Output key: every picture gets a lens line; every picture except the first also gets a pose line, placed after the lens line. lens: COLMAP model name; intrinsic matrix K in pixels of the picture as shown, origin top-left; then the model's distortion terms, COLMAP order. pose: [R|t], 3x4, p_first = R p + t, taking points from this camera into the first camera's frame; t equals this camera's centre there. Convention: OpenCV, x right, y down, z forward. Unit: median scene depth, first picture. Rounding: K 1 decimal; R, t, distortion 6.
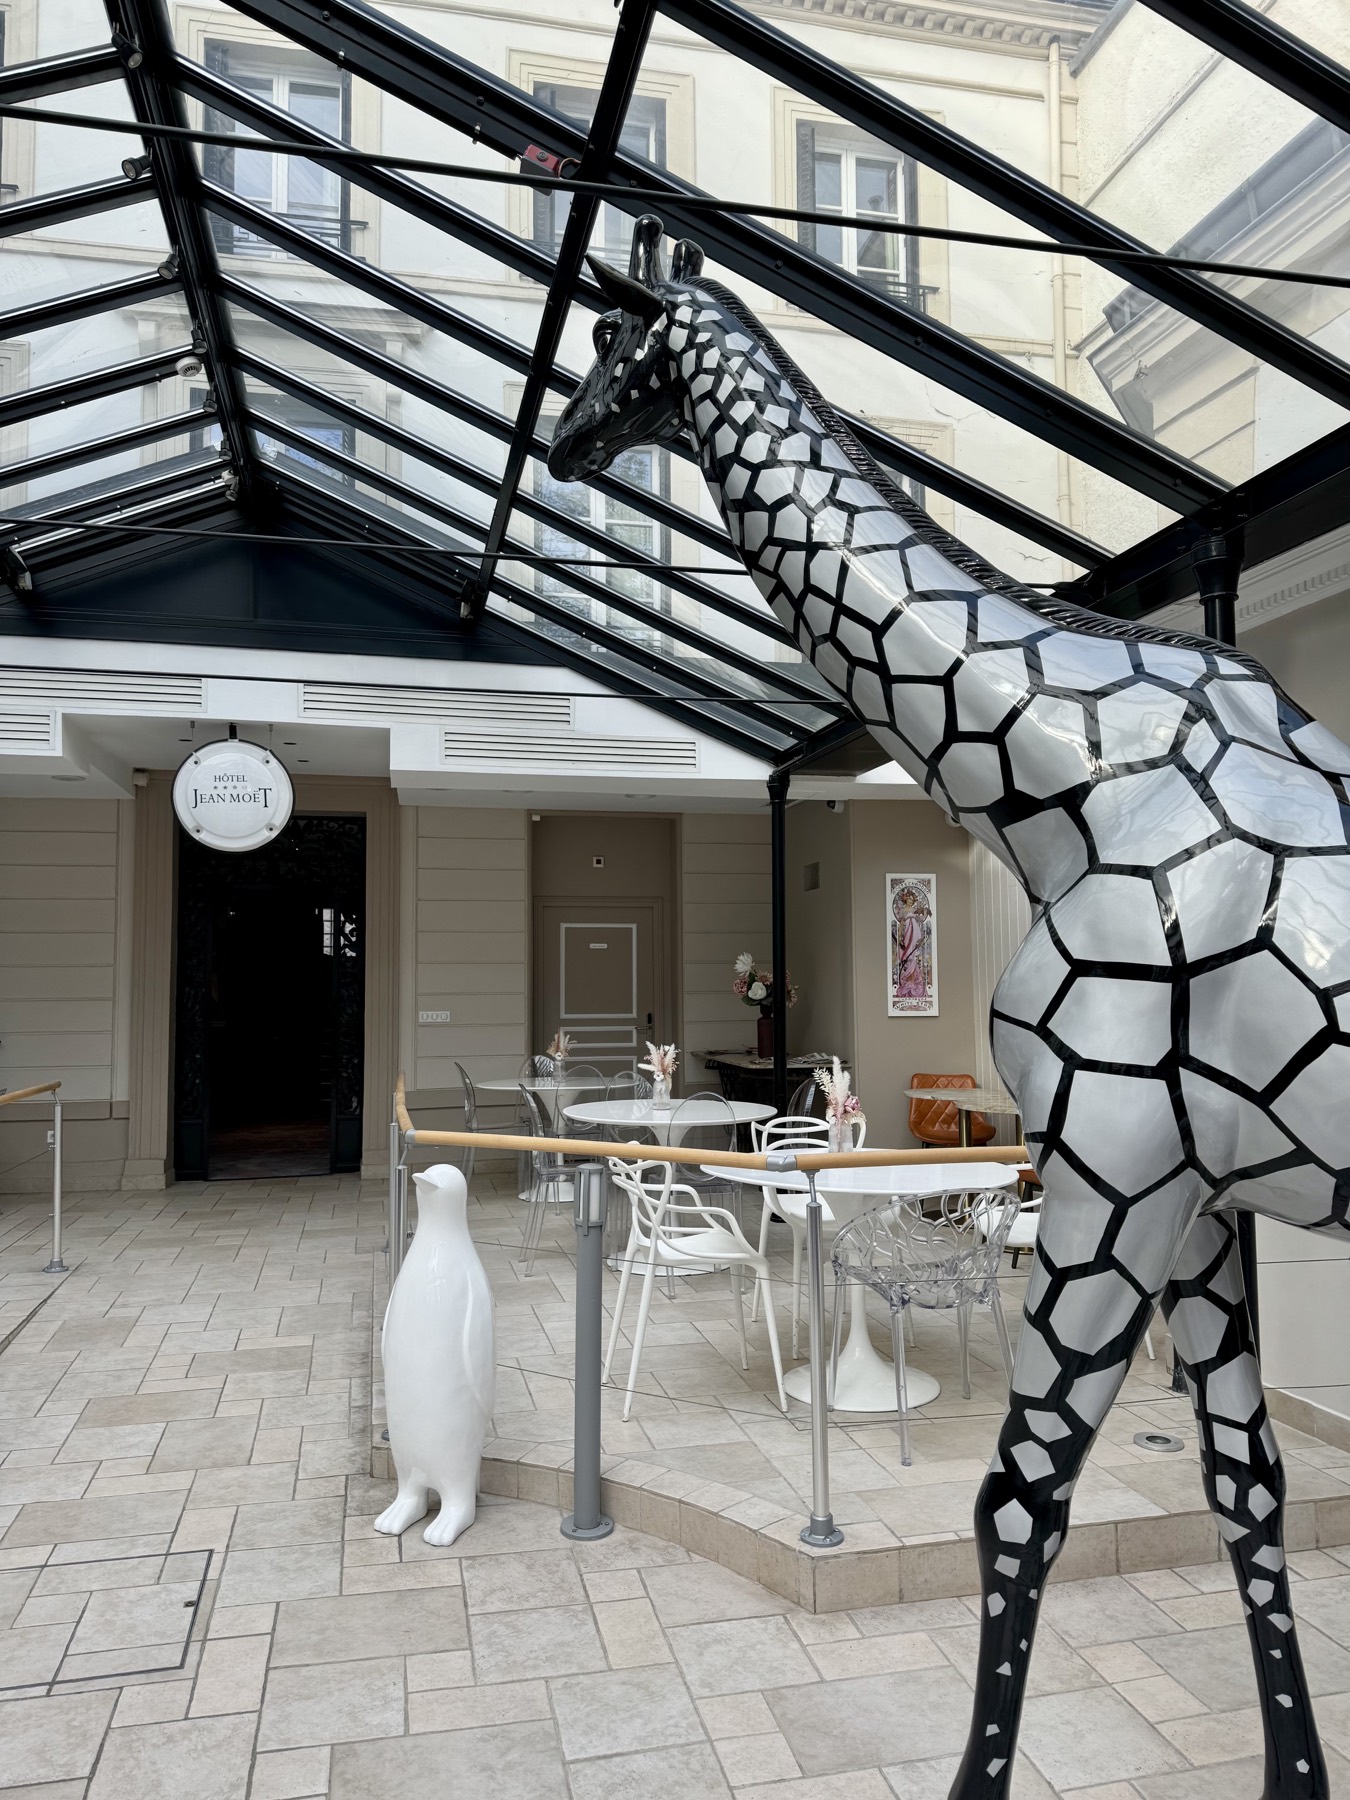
lens RADIAL K [[1275.1, 0, 669.8], [0, 1275.1, 901.3], [0, 0, 1]] dist [0.025181, -0.007425]
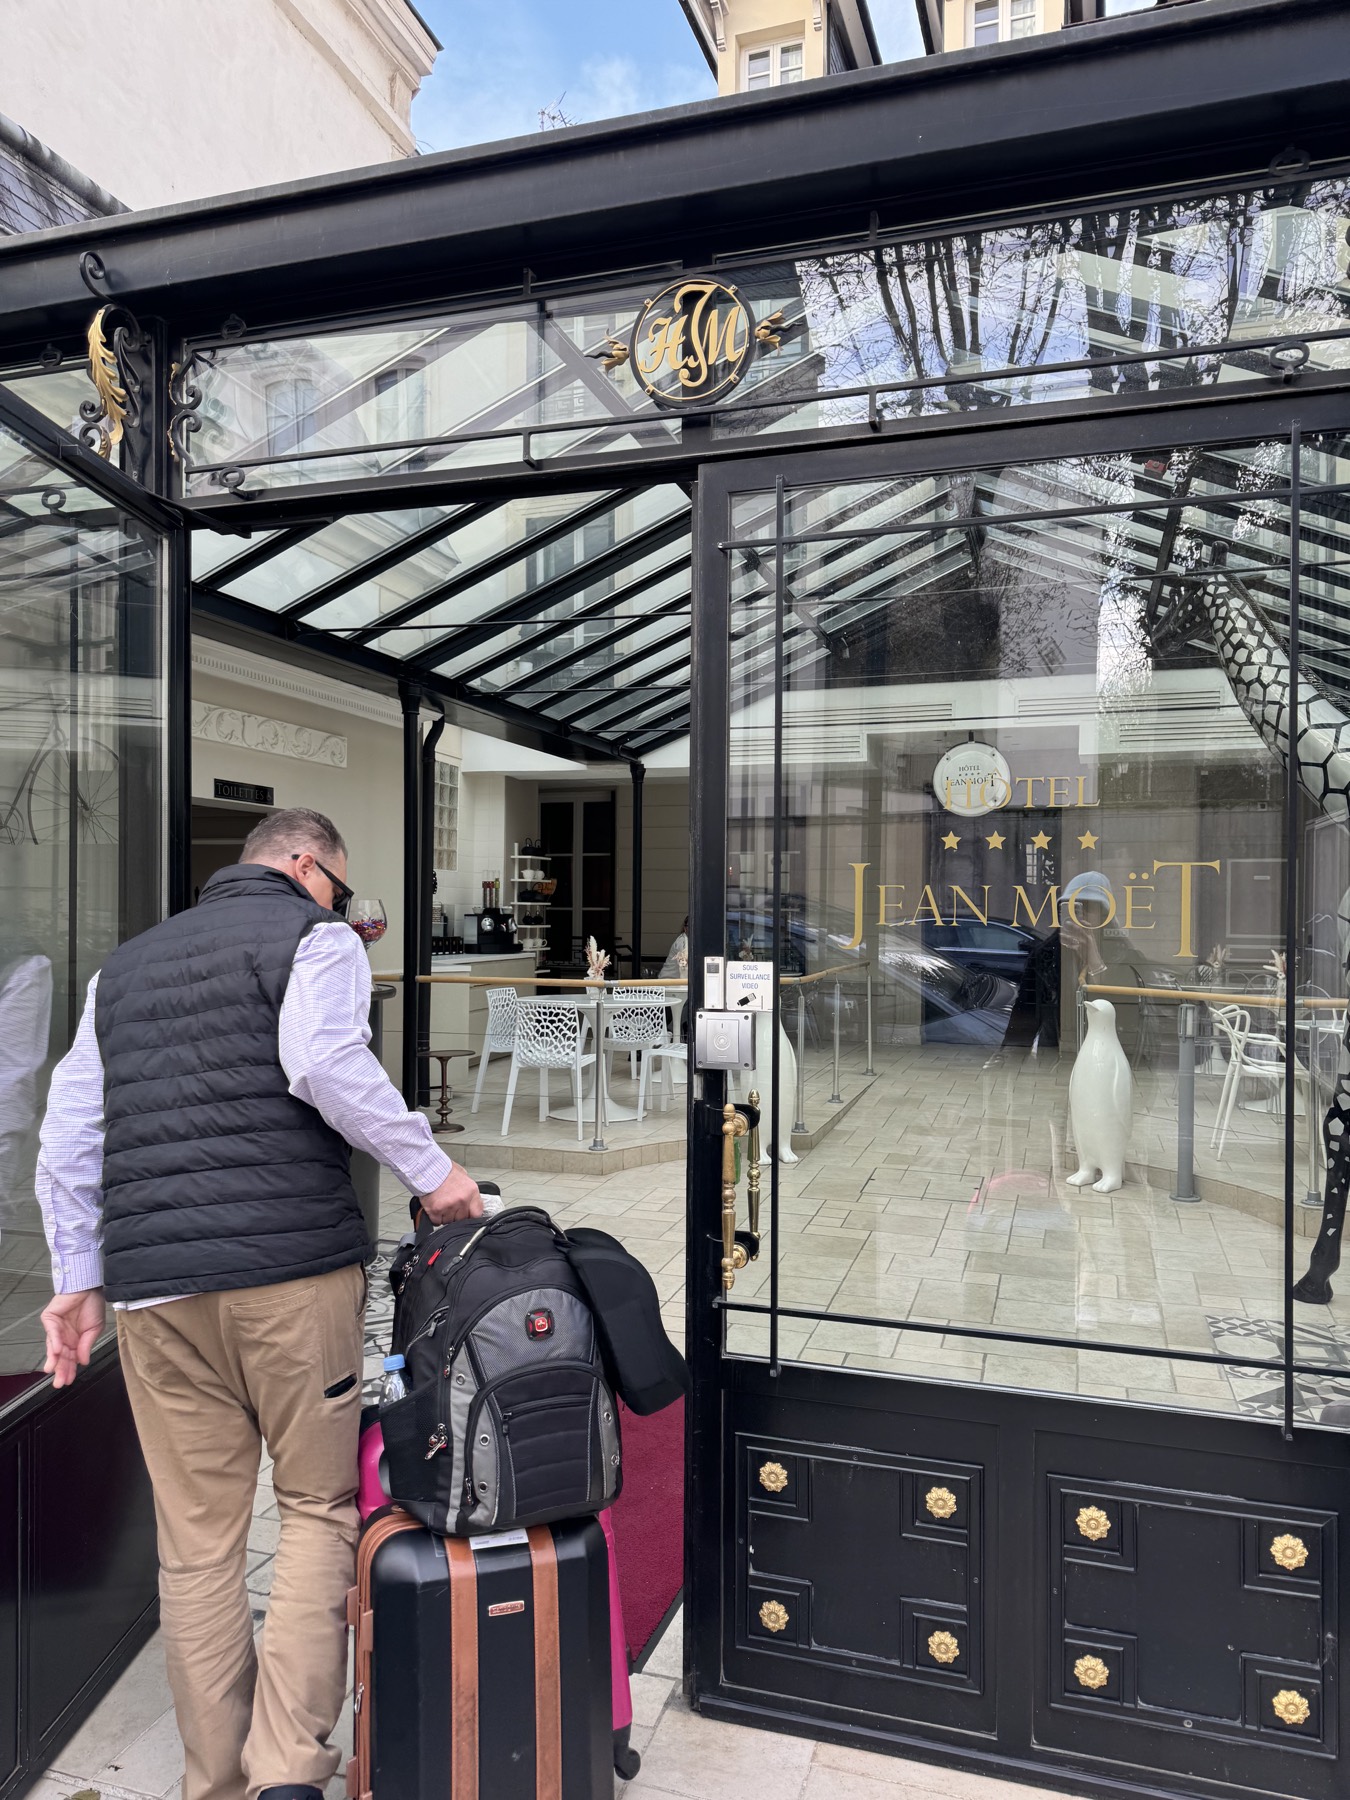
lens RADIAL K [[1275.1, 0, 672.8], [0, 1275.1, 900.6], [0, 0, 1]] dist [0.025181, -0.007425]
pose [[0.862651, 0.012766, -0.505638, 0.330527], [0.015681, 0.998526, 0.051963, -0.063770], [0.505556, -0.052755, 0.861179, -1.349371]]
